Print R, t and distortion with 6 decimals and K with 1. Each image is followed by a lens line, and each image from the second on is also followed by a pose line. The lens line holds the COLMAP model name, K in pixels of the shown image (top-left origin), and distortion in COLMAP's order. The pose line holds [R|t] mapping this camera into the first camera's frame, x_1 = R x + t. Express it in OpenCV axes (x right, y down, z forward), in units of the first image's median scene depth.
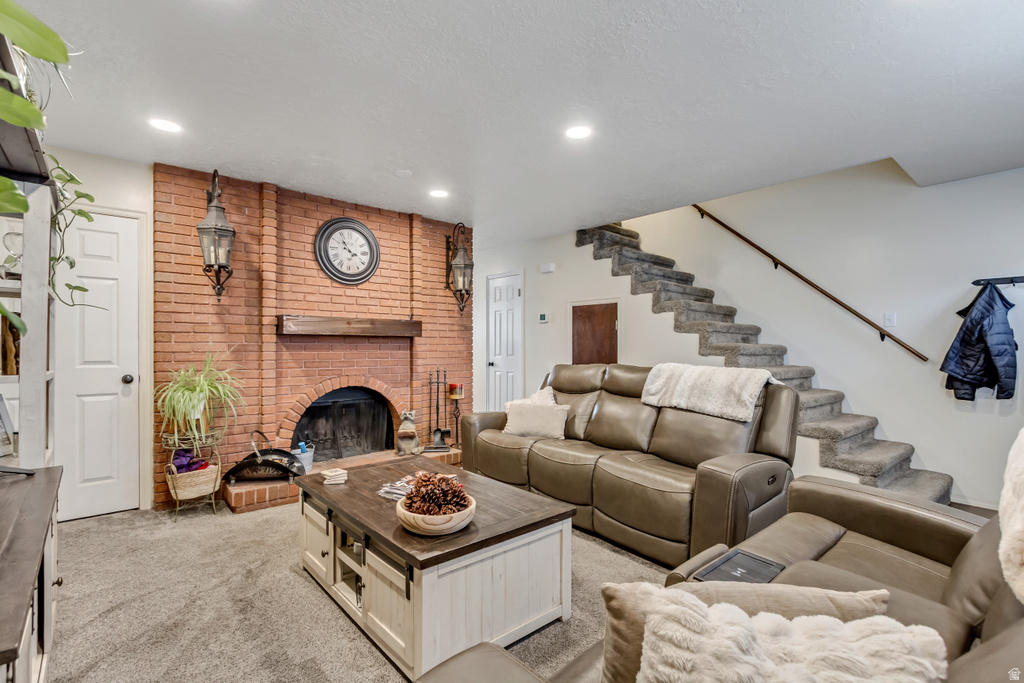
lens RADIAL K [[474.8, 0, 509.9], [0, 474.8, 346.1], [0, 0, 1]] dist [0.016839, 0.000193]
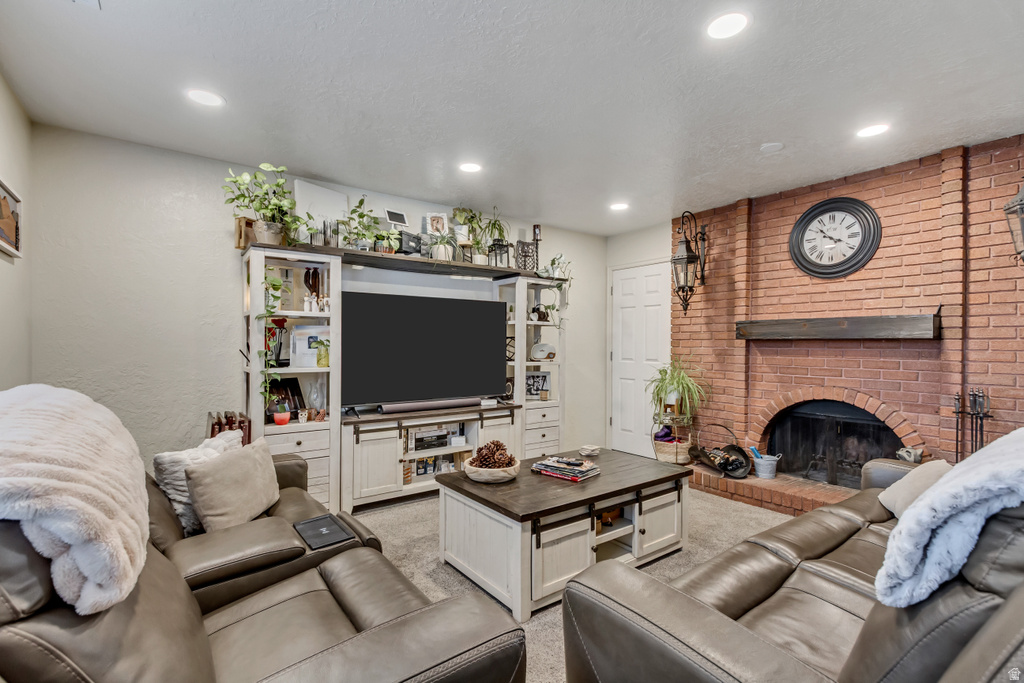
lens RADIAL K [[472.8, 0, 511.1], [0, 472.8, 344.2], [0, 0, 1]] dist [0.000992, -0.000015]
pose [[-0.068501, -0.006750, -0.997628, 0.553002], [-0.007756, 0.999950, -0.006233, -0.003337], [0.997621, 0.007311, -0.068550, 0.516572]]
